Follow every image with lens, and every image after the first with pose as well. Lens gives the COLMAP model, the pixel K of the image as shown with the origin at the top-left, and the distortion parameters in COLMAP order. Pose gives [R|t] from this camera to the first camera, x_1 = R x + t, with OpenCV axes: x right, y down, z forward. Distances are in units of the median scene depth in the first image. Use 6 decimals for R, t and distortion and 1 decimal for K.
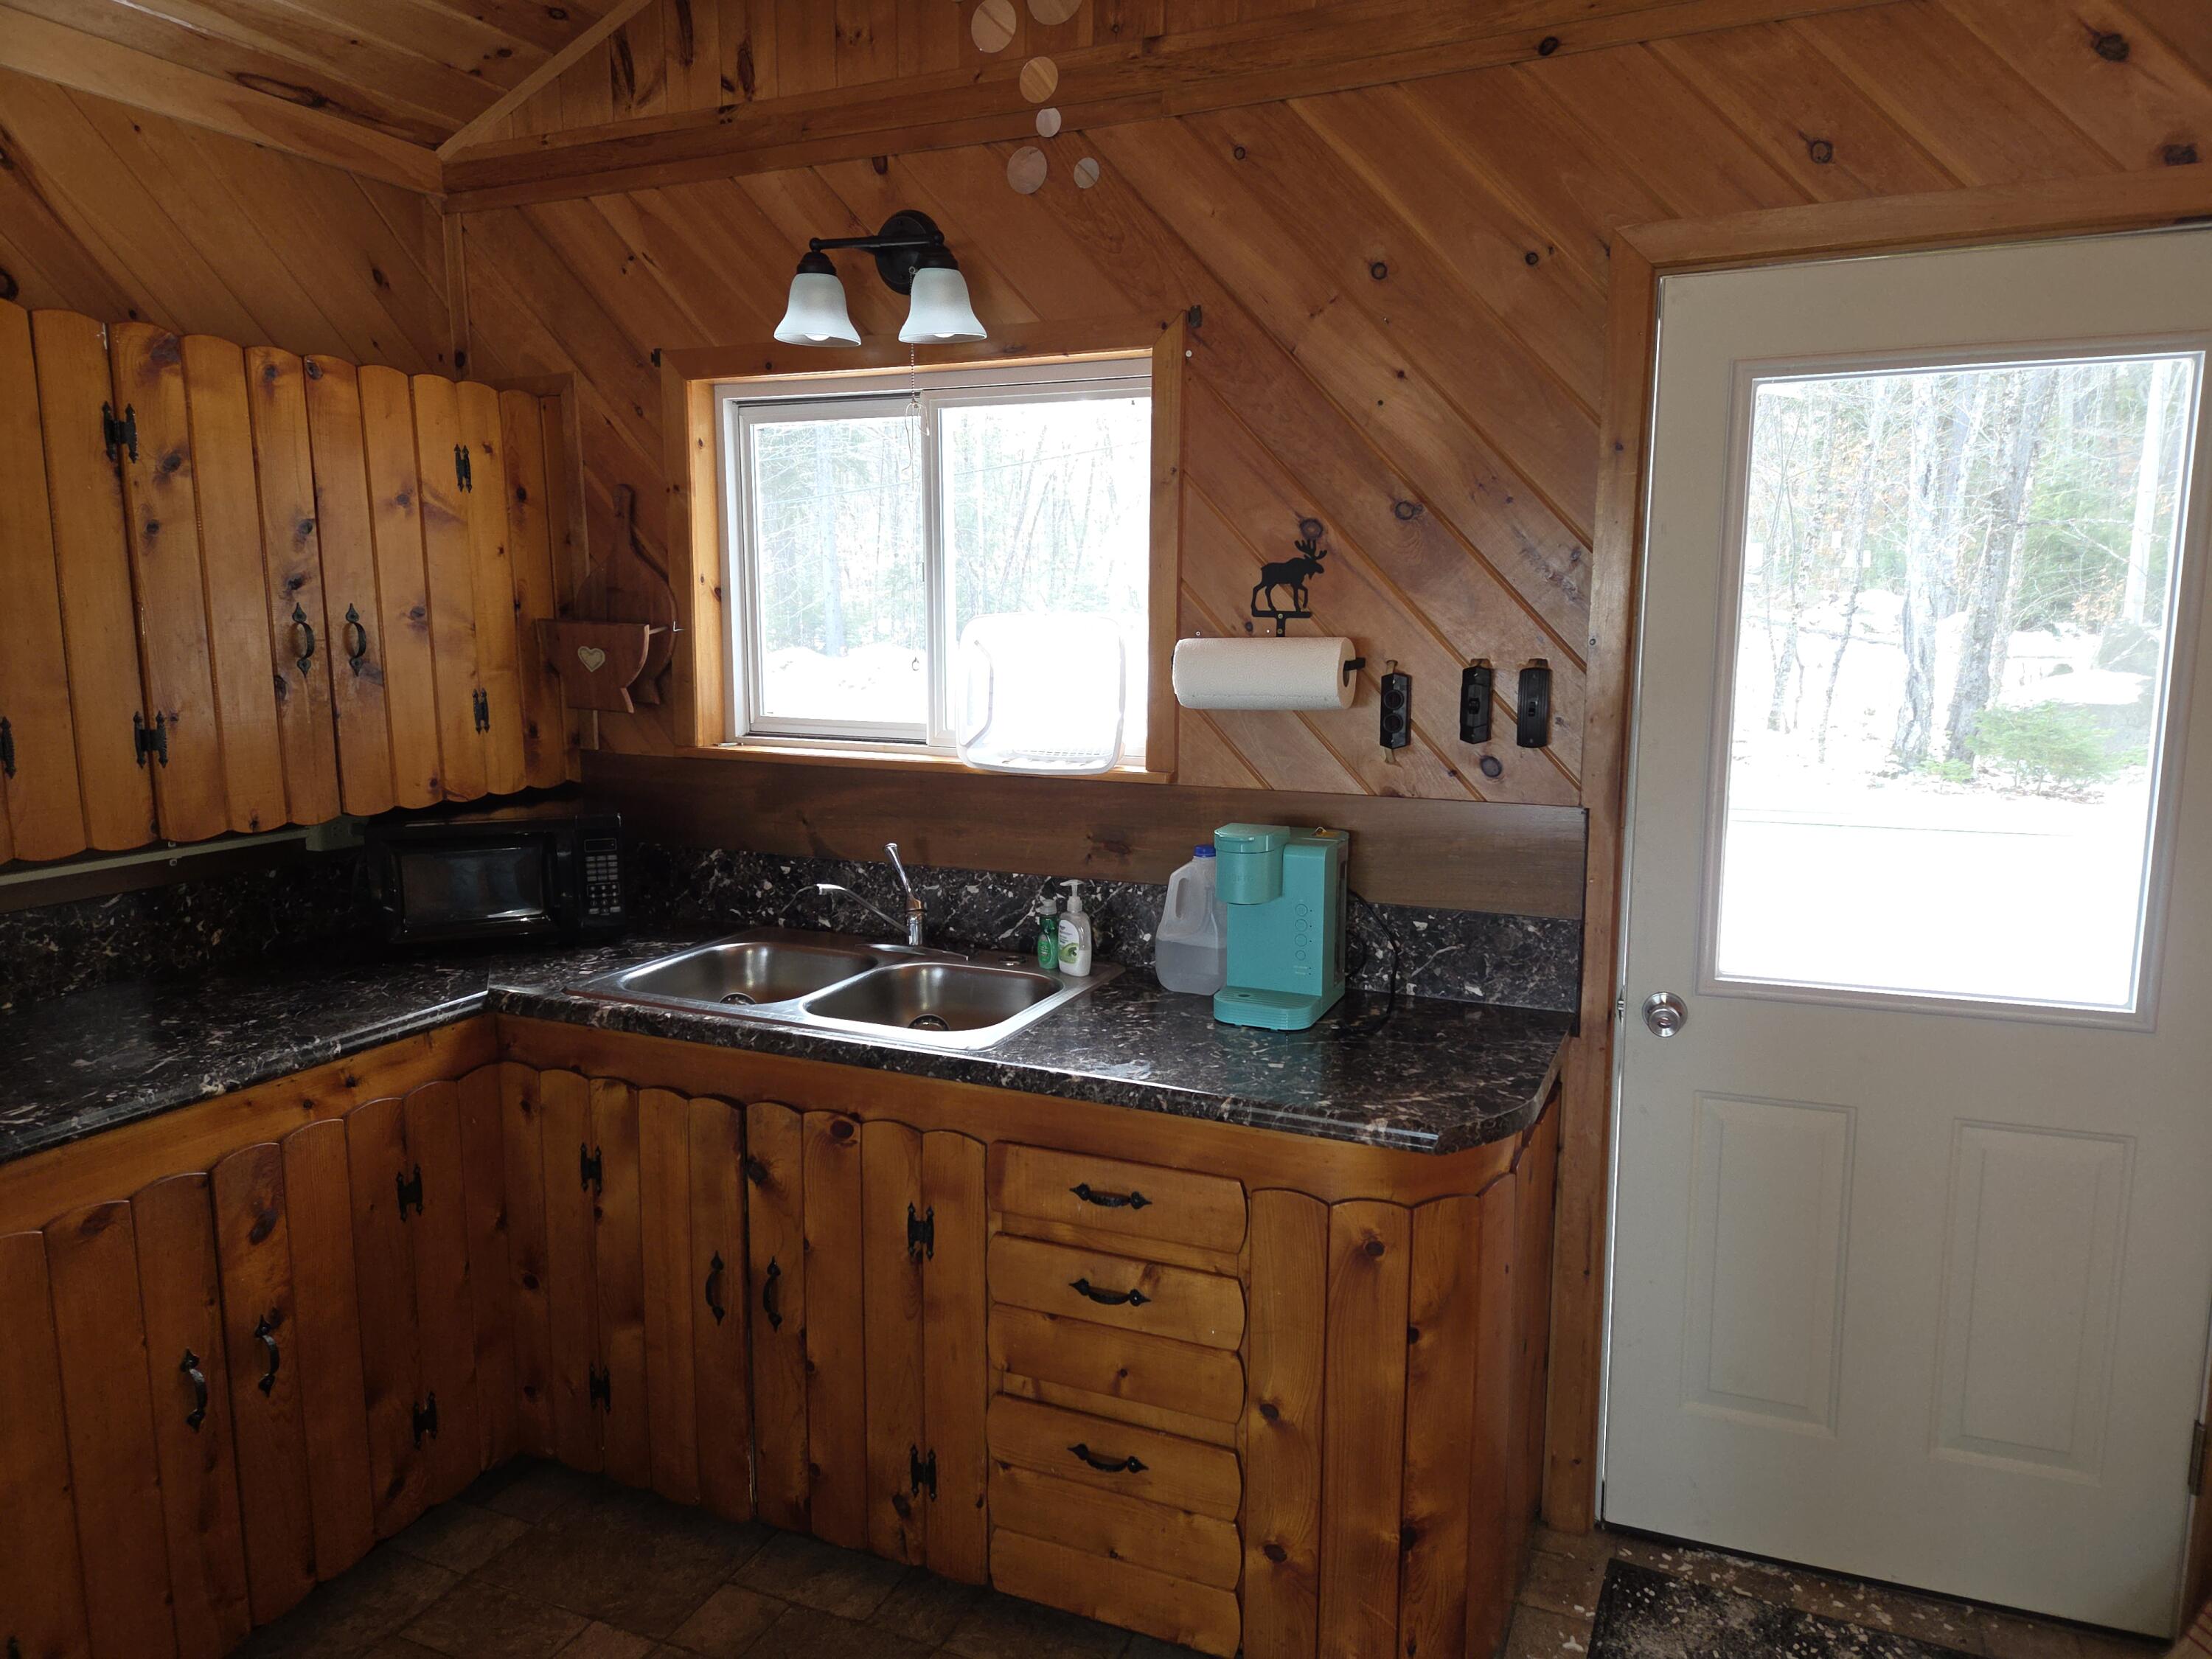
lens RADIAL K [[1478.5, 0, 1125.9], [0, 1478.5, 840.6], [0, 0, 1]] dist [0.071484, -0.060204]
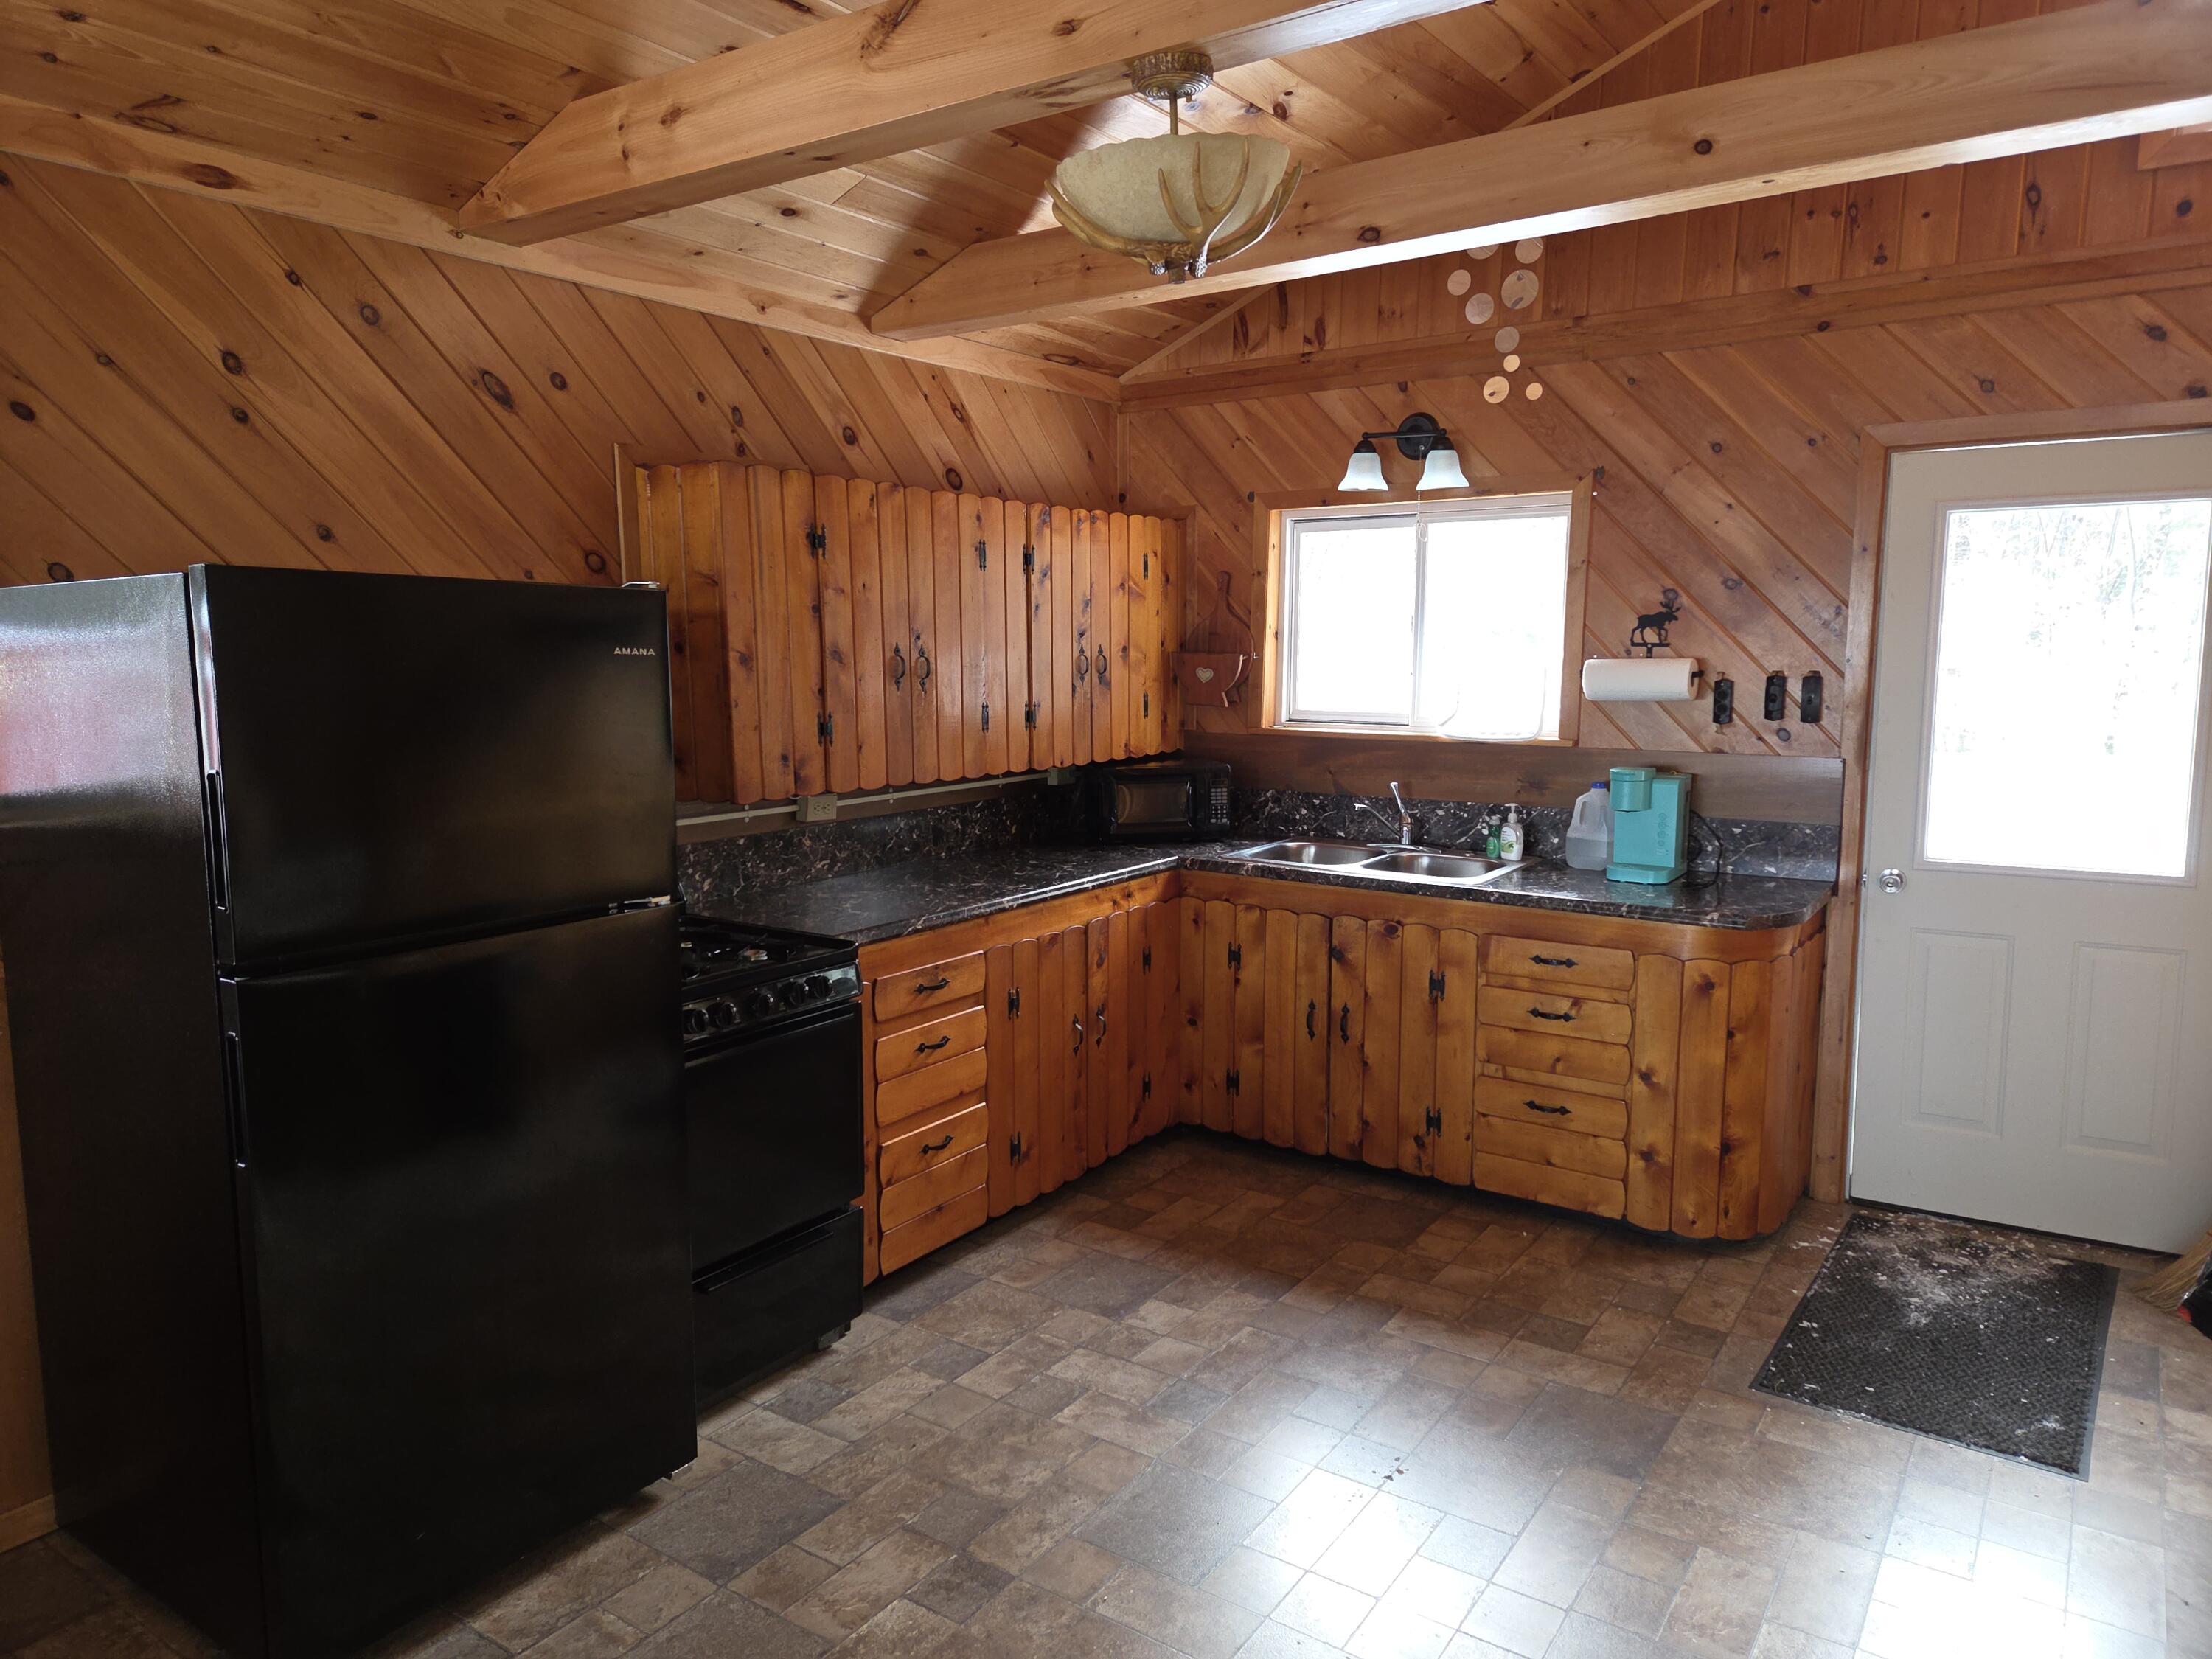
lens RADIAL K [[1478.5, 0, 1088.9], [0, 1478.5, 829.9], [0, 0, 1]] dist [0.071484, -0.060204]
pose [[0.980343, 0.020595, -0.196222, -0.188463], [-0.025535, 0.999417, -0.022680, 0.115633], [0.195640, 0.027245, 0.980297, -0.806698]]
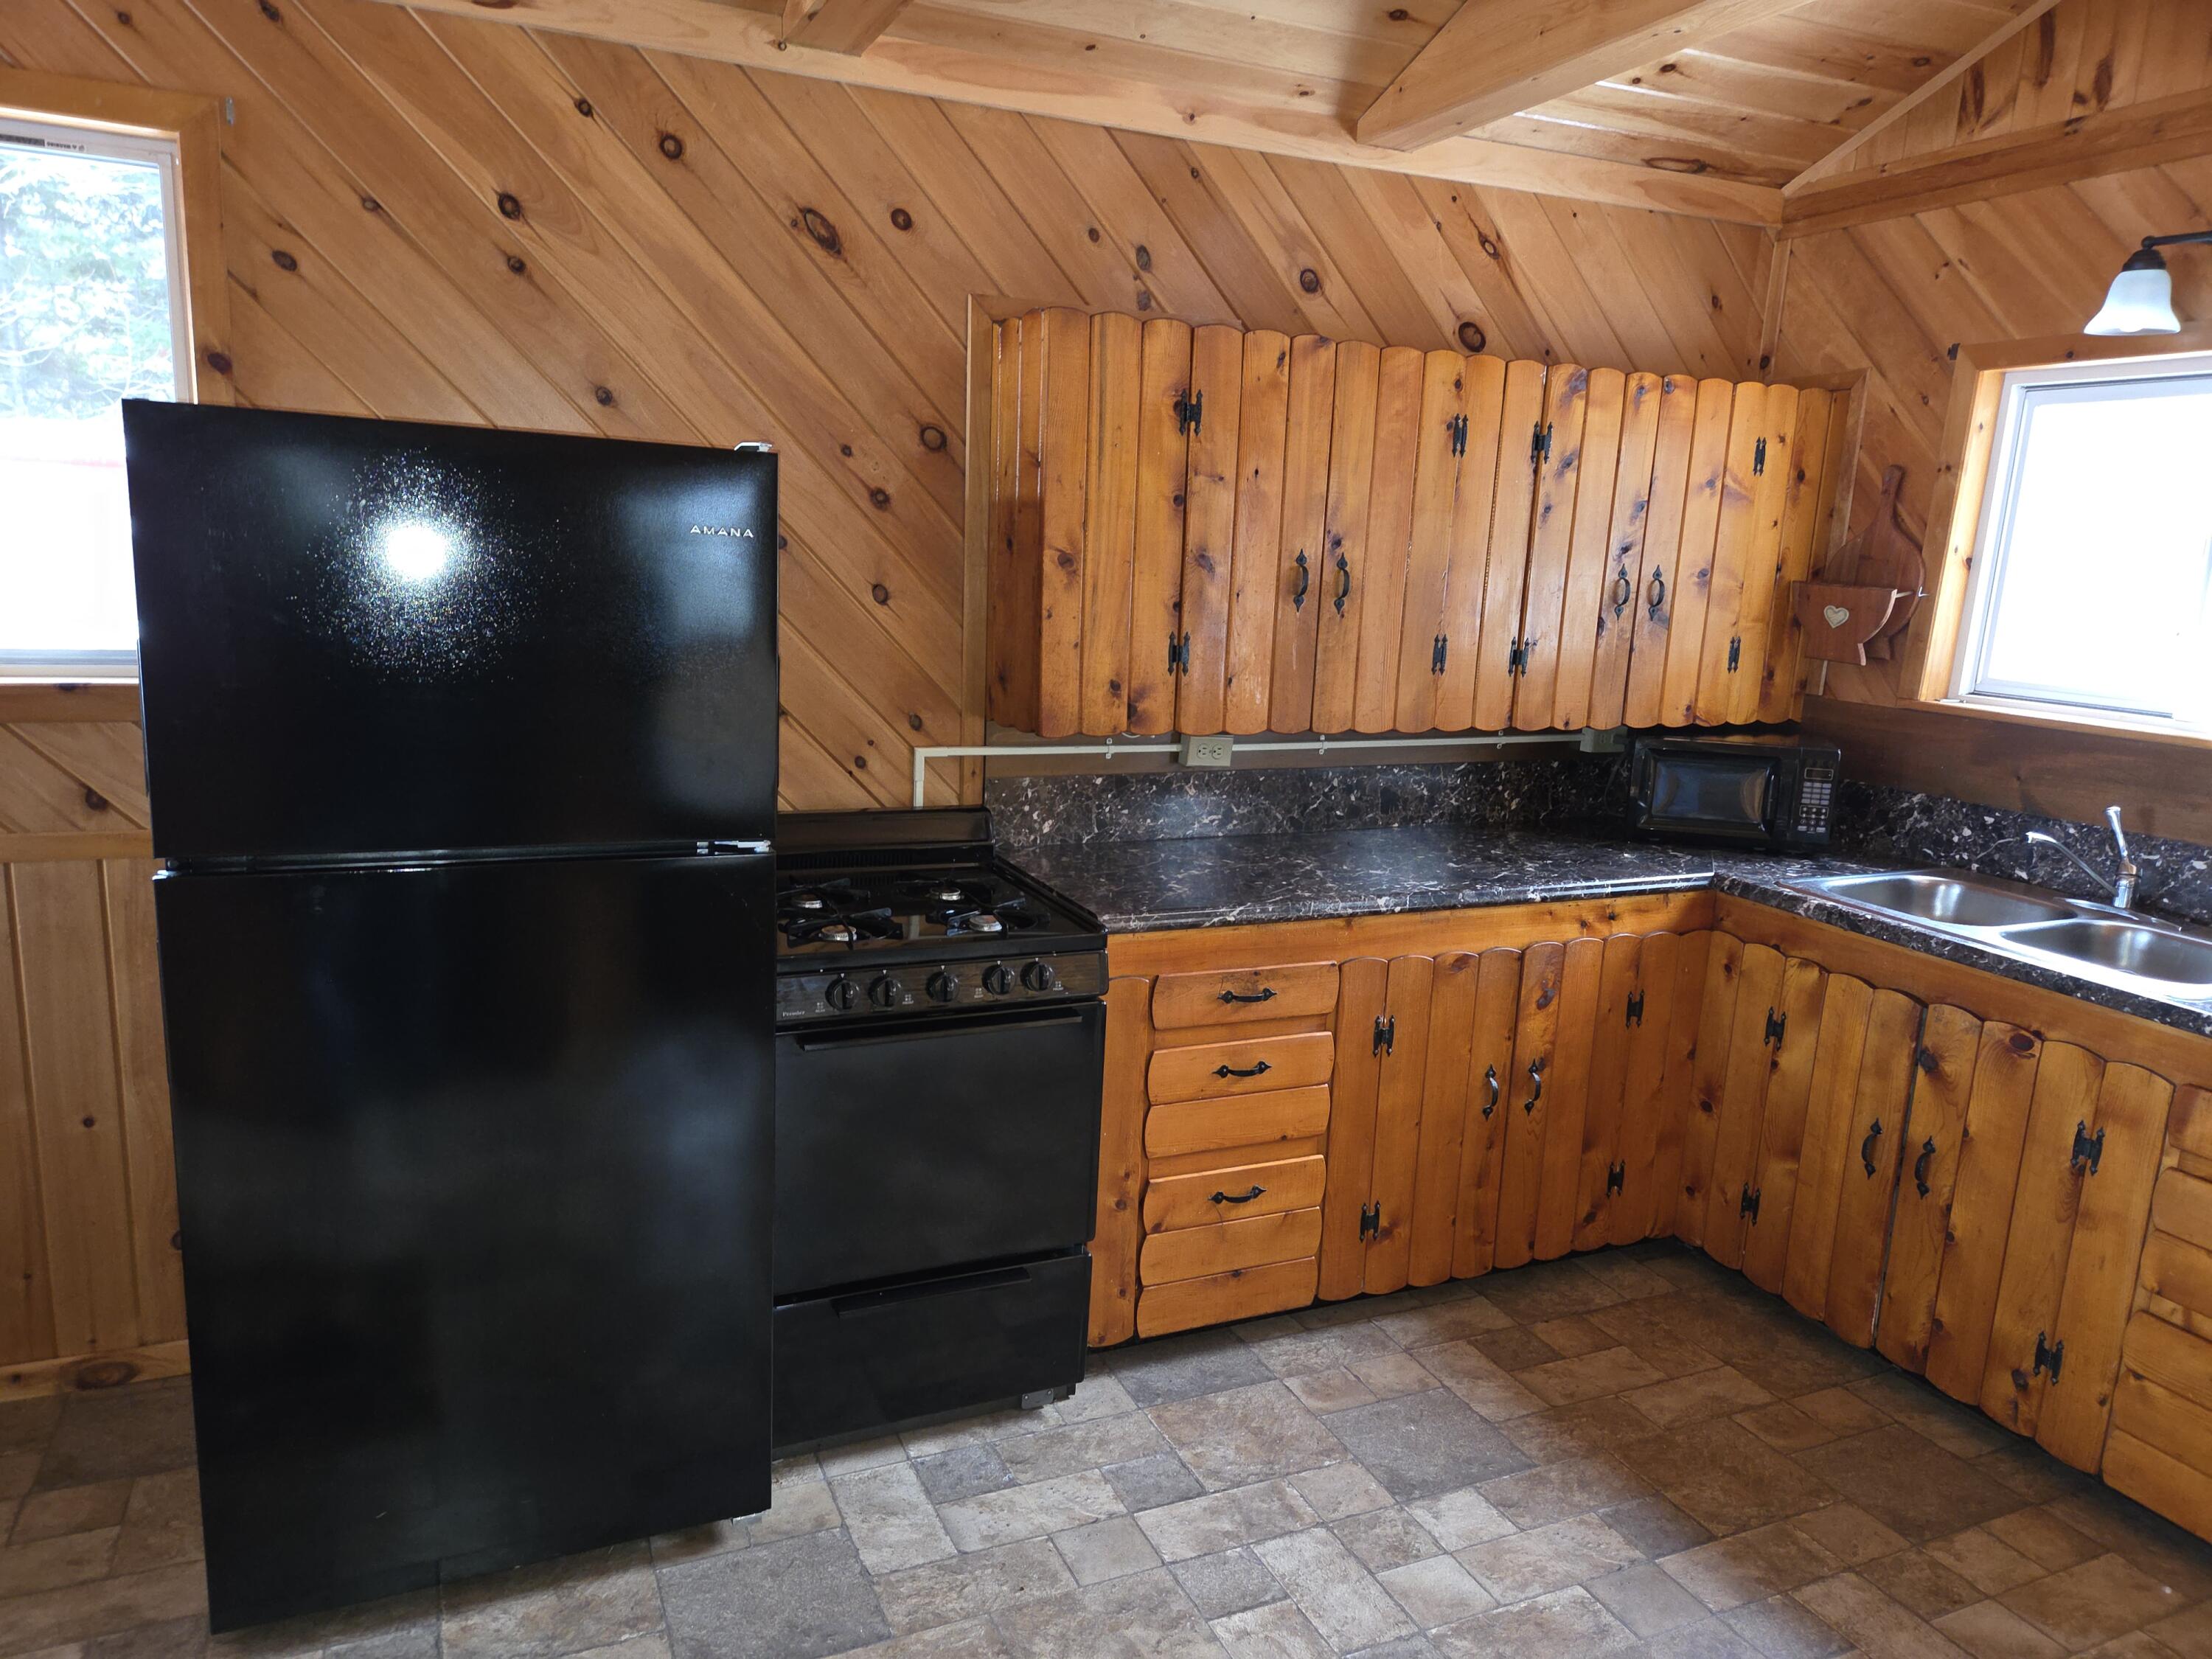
lens RADIAL K [[1478.5, 0, 1090.8], [0, 1478.5, 846.6], [0, 0, 1]] dist [0.071484, -0.060204]
pose [[0.735148, 0.161848, -0.658302, 0.018760], [-0.141774, 0.986314, 0.084168, 0.048086], [0.662915, 0.031454, 0.748033, -0.317785]]
